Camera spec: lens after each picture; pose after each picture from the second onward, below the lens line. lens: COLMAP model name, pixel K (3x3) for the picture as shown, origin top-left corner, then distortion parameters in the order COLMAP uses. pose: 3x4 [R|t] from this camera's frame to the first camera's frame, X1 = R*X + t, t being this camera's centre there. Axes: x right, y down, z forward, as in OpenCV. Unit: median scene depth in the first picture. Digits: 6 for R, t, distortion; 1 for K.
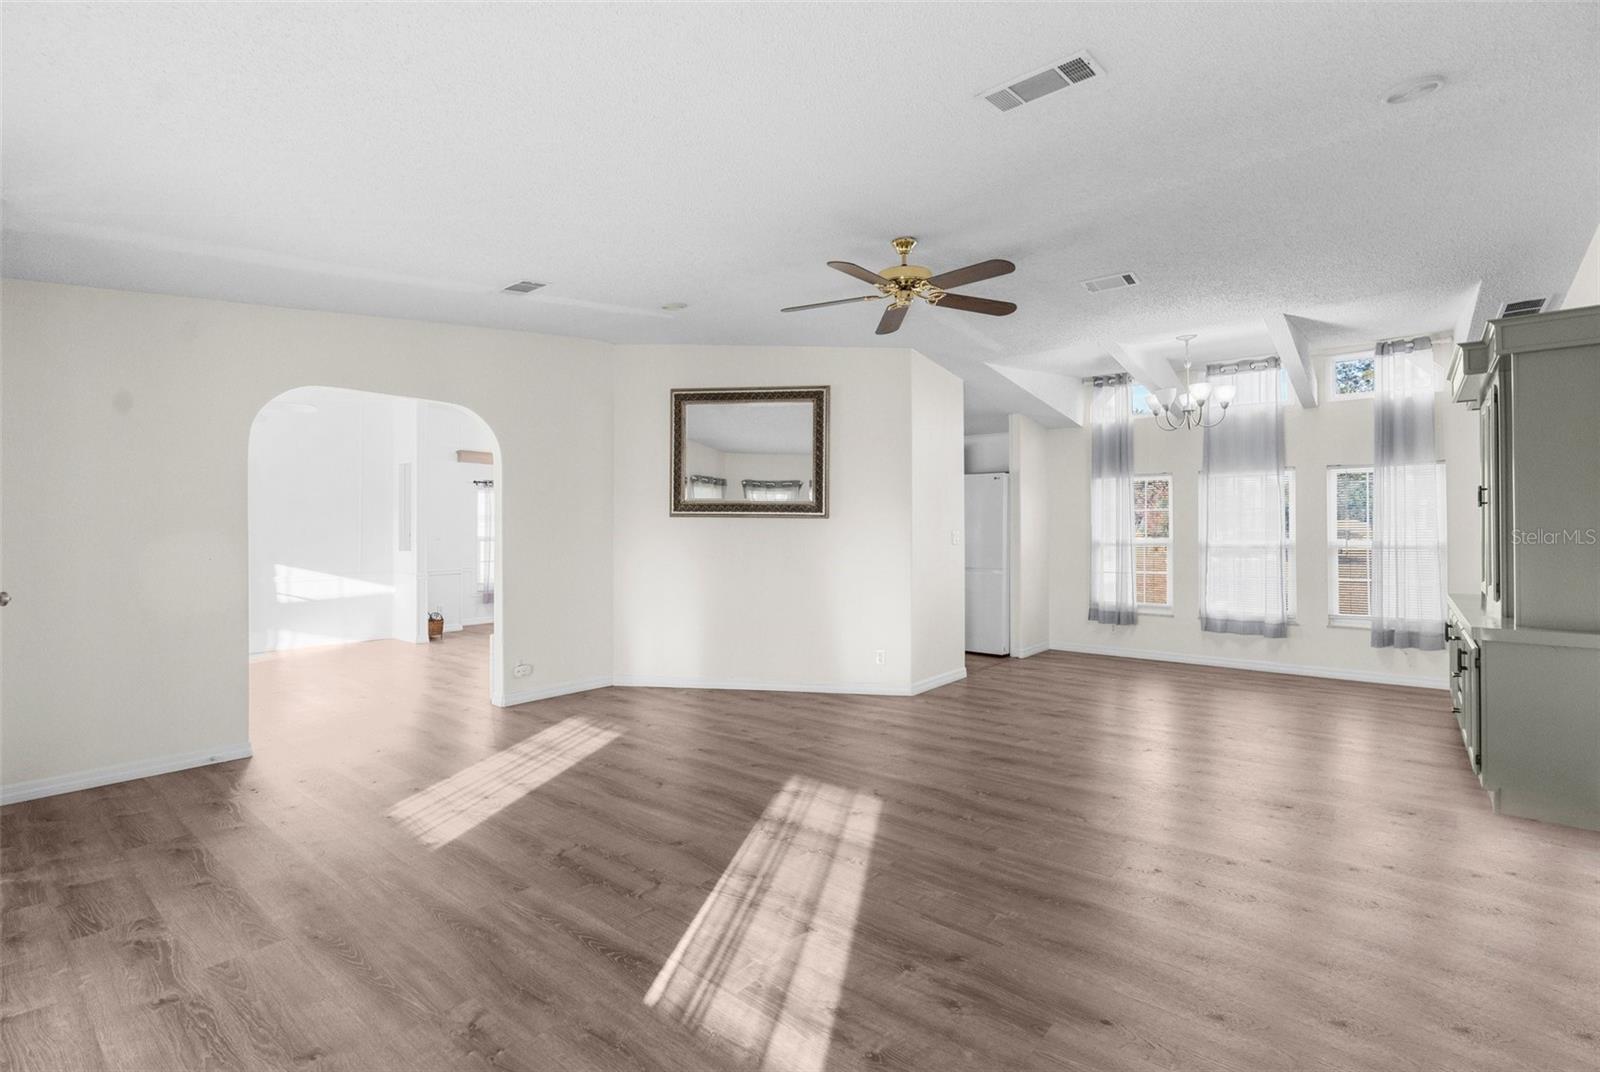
lens RADIAL K [[735.5, 0, 793.6], [0, 735.5, 526.9], [0, 0, 1]] dist [-0.010586, 0.002435]
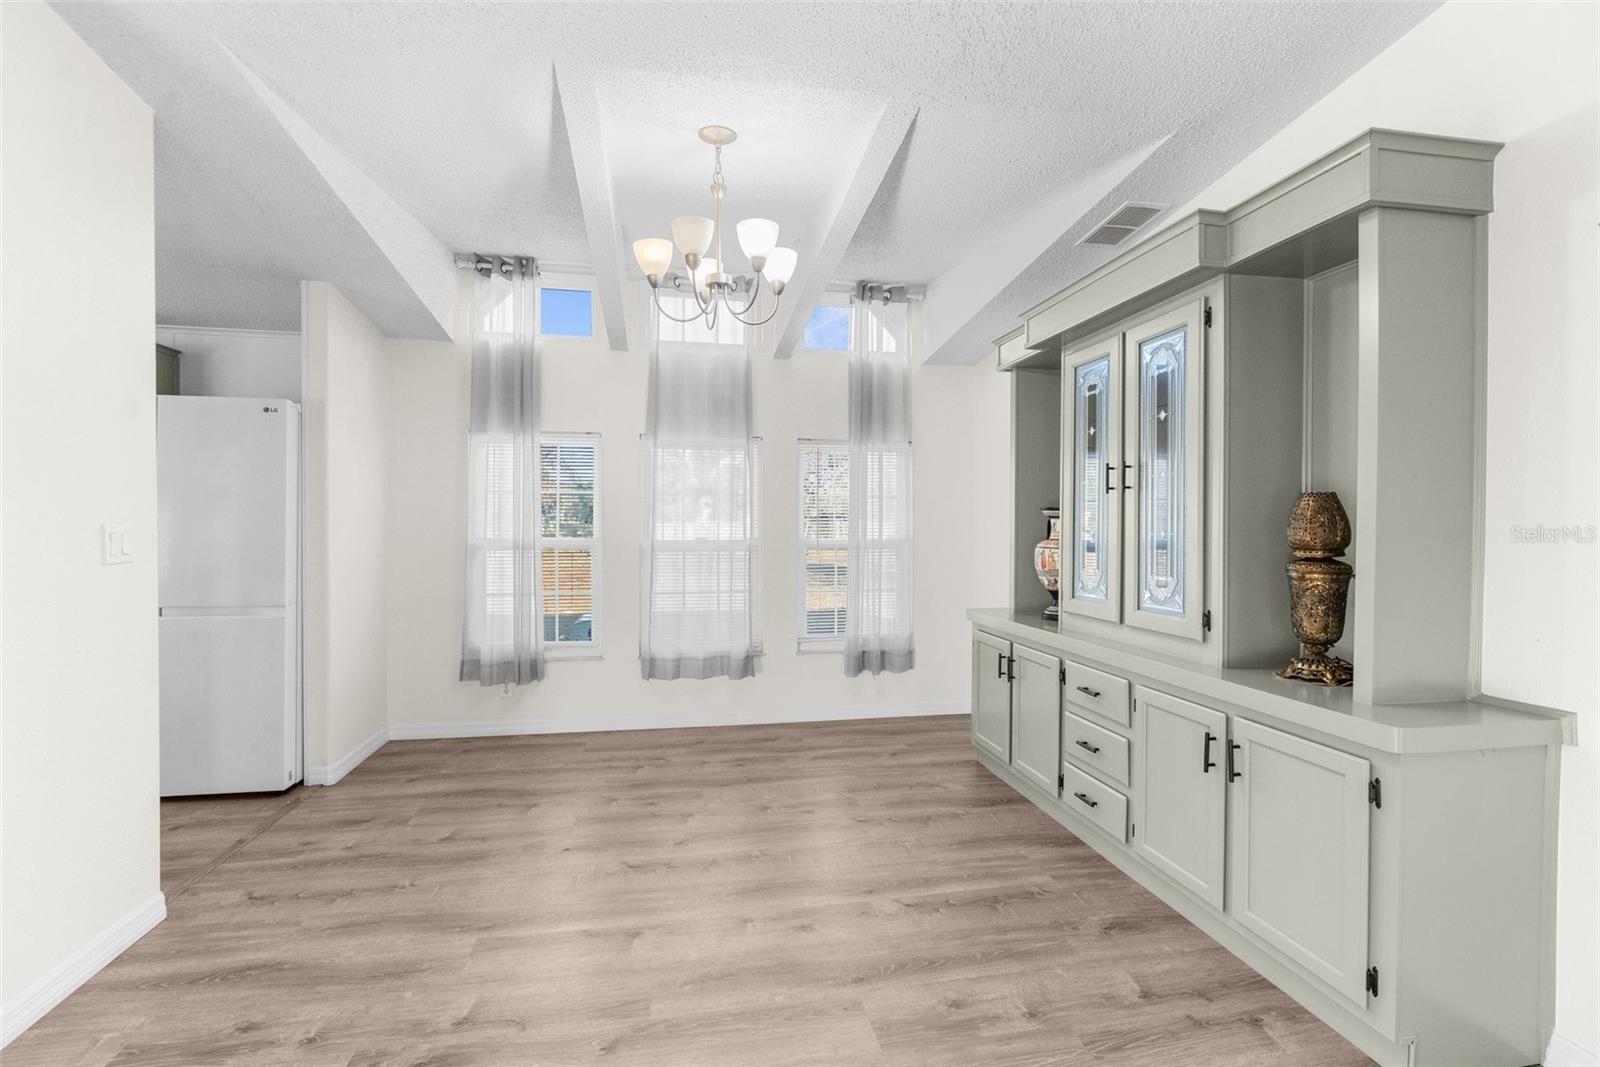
lens RADIAL K [[735.5, 0, 805.6], [0, 735.5, 528.2], [0, 0, 1]] dist [-0.010586, 0.002435]
pose [[0.635014, -0.003772, 0.772492, 0.145639], [-0.009792, 0.999868, 0.012931, -0.002145], [-0.772439, -0.015776, 0.634893, 0.485109]]
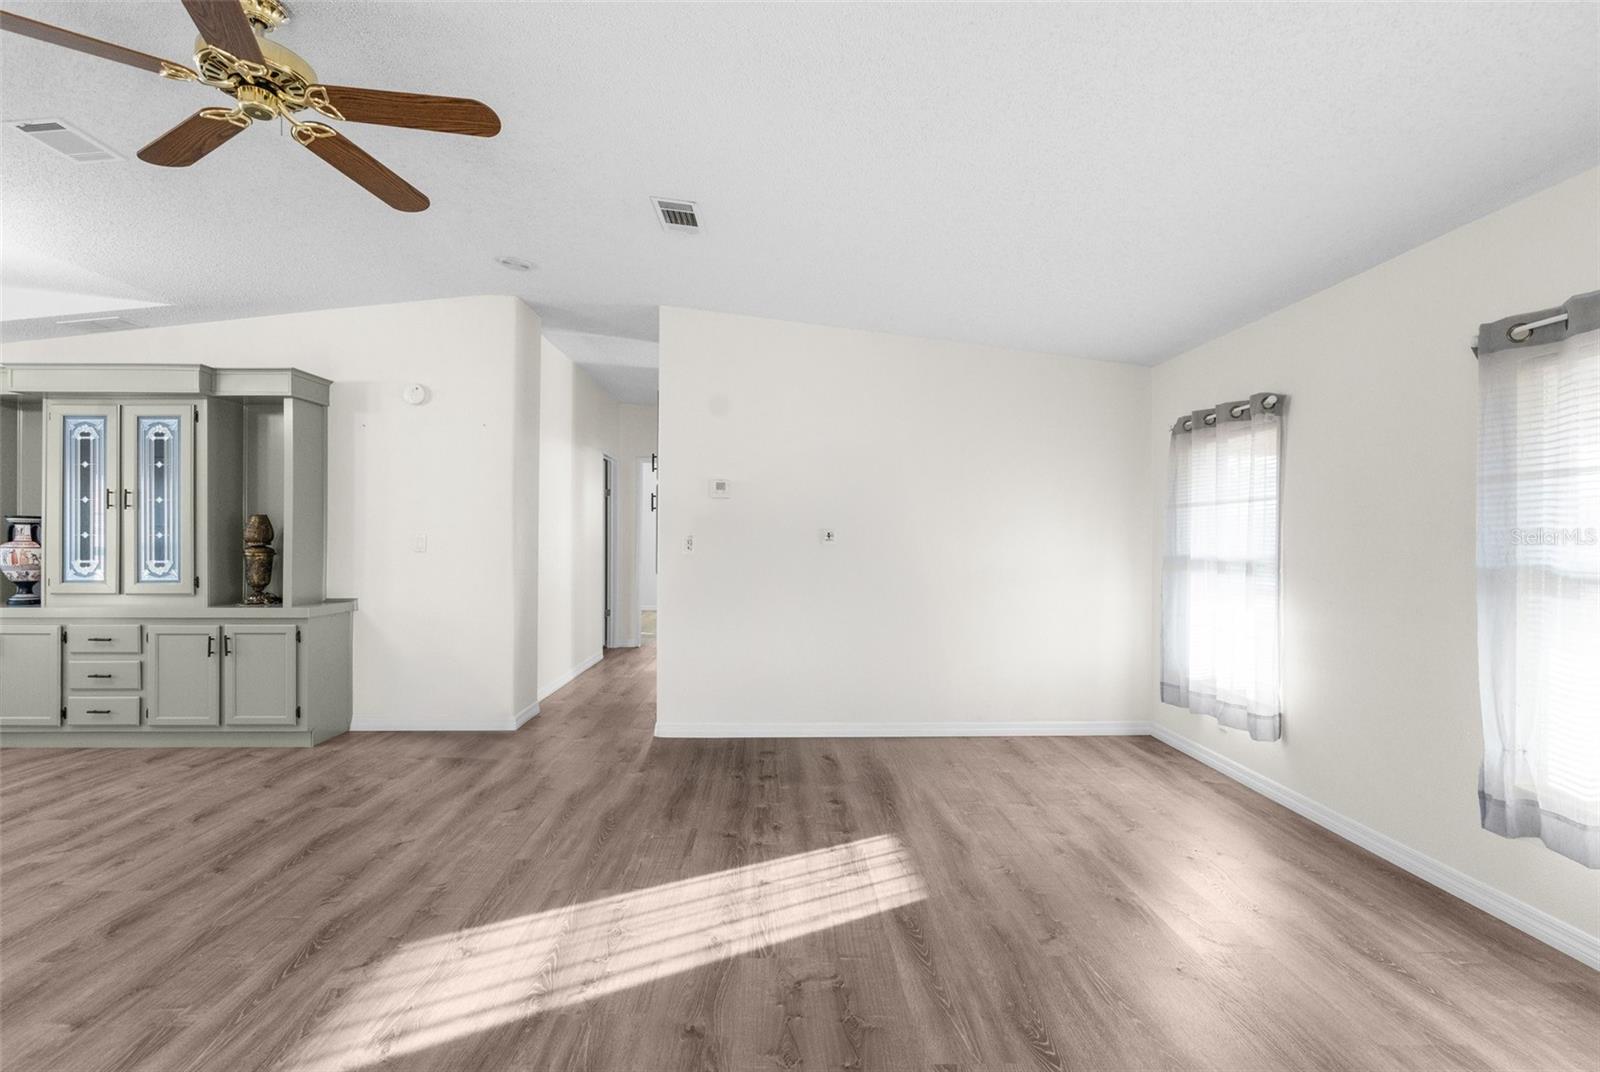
lens RADIAL K [[735.5, 0, 785.3], [0, 735.5, 538.7], [0, 0, 1]] dist [-0.010586, 0.002435]
pose [[-0.650619, 0.000004, 0.759404, -0.295644], [-0.009148, 0.999927, -0.007843, 0.007210], [-0.759349, -0.012050, -0.650572, 0.587075]]
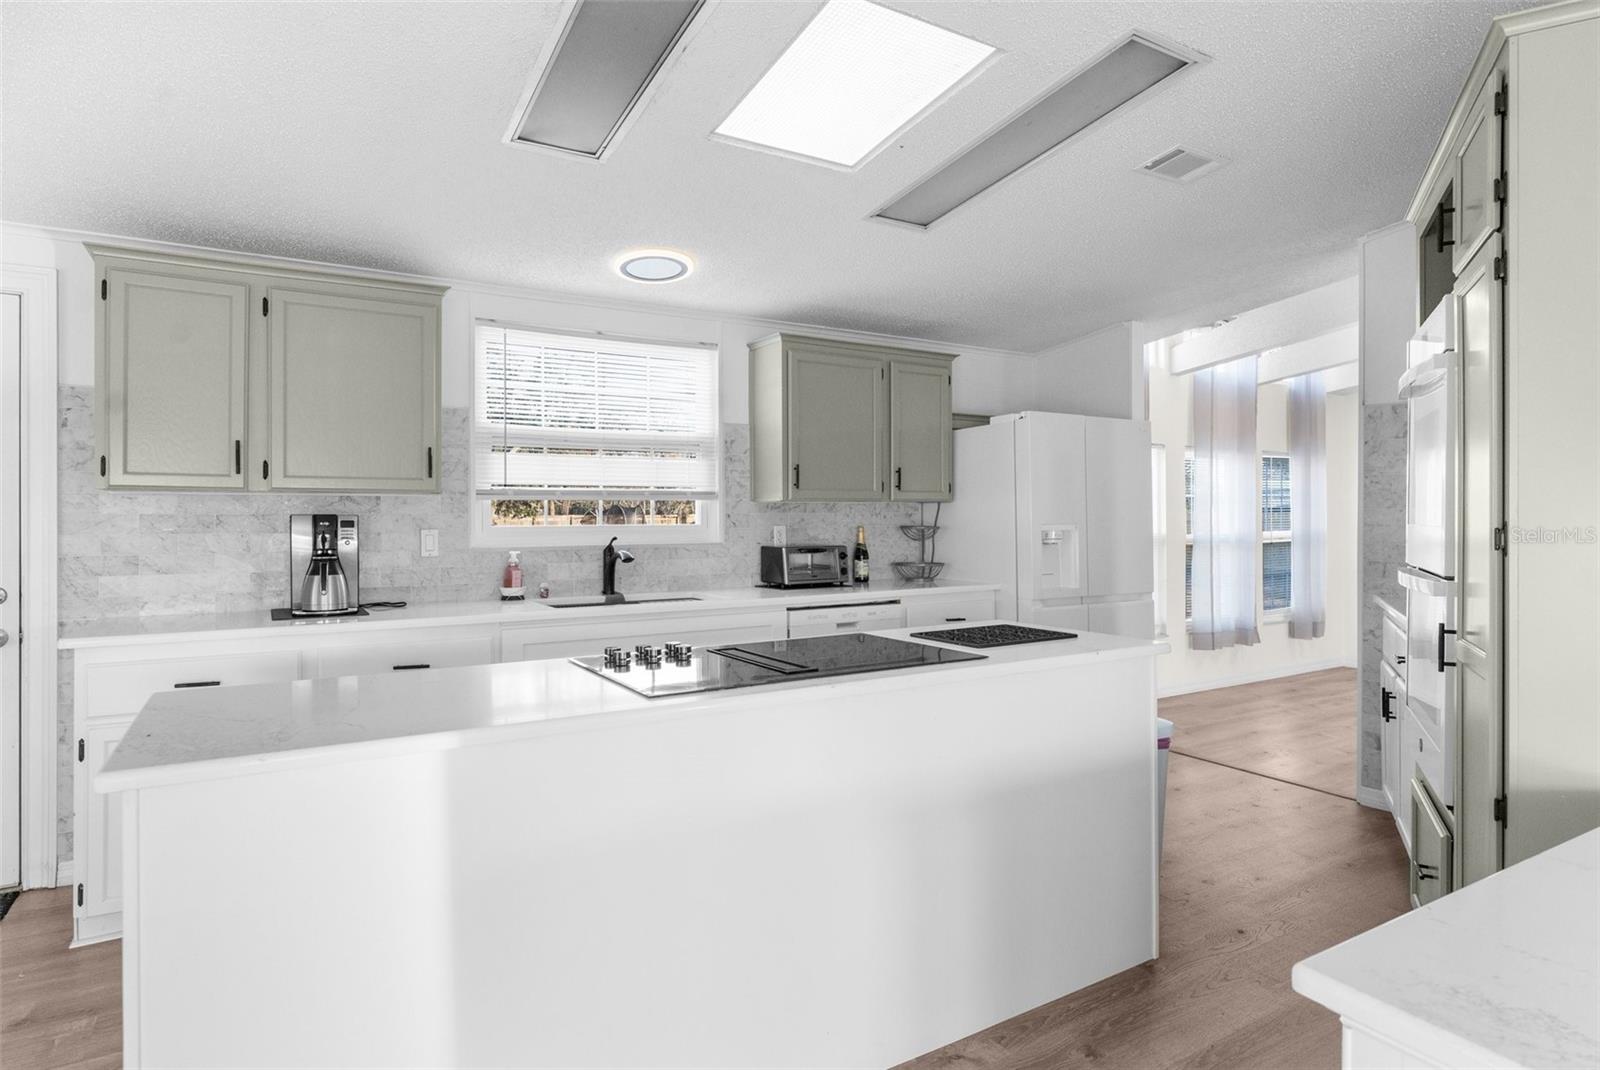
lens RADIAL K [[864.0, 0, 796.5], [0, 864.0, 509.4], [0, 0, 1]] dist [-0.019543, 0.003513]
pose [[0.334506, 0.002743, 0.942389, -0.481476], [-0.003286, 0.999993, -0.001744, -0.006627], [-0.942388, -0.002513, 0.334513, 1.120909]]
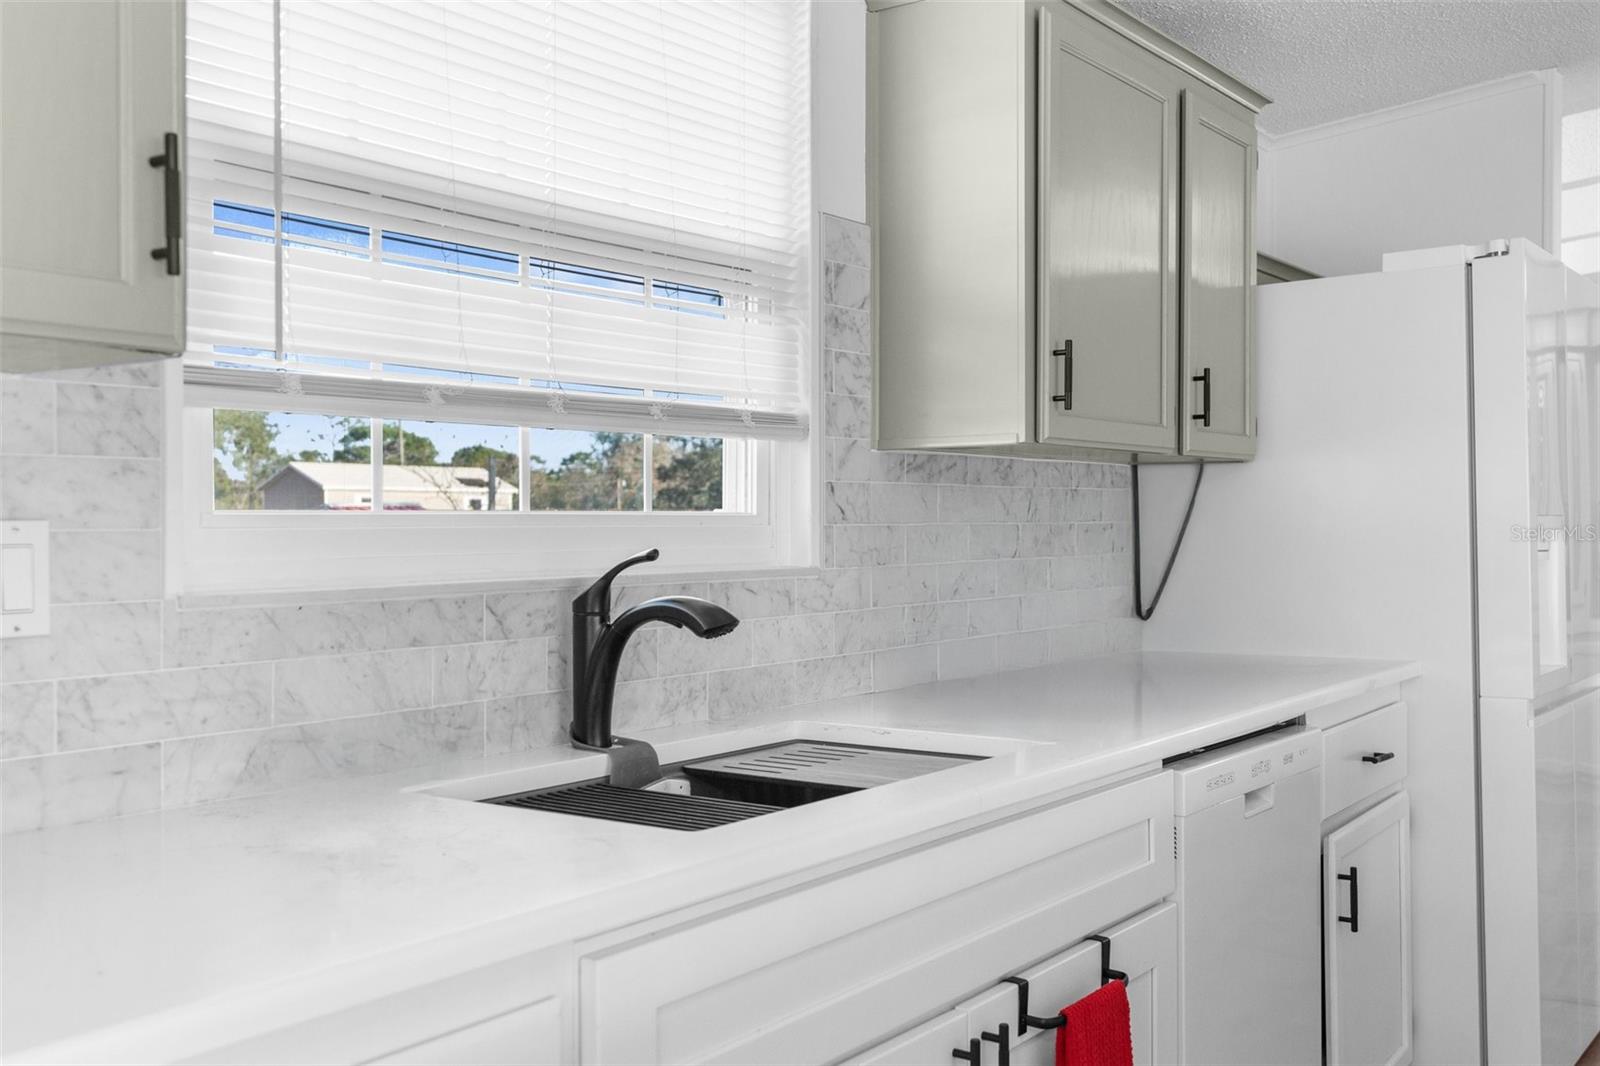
lens RADIAL K [[1561.7, 0, 792.9], [0, 1561.7, 533.0], [0, 0, 1]] dist [-0.006991, 0.000000]
pose [[-0.044342, -0.011869, 0.998946, -0.279774], [-0.005304, 0.999918, 0.011645, 0.004279], [-0.999002, -0.004782, -0.044401, 1.419516]]
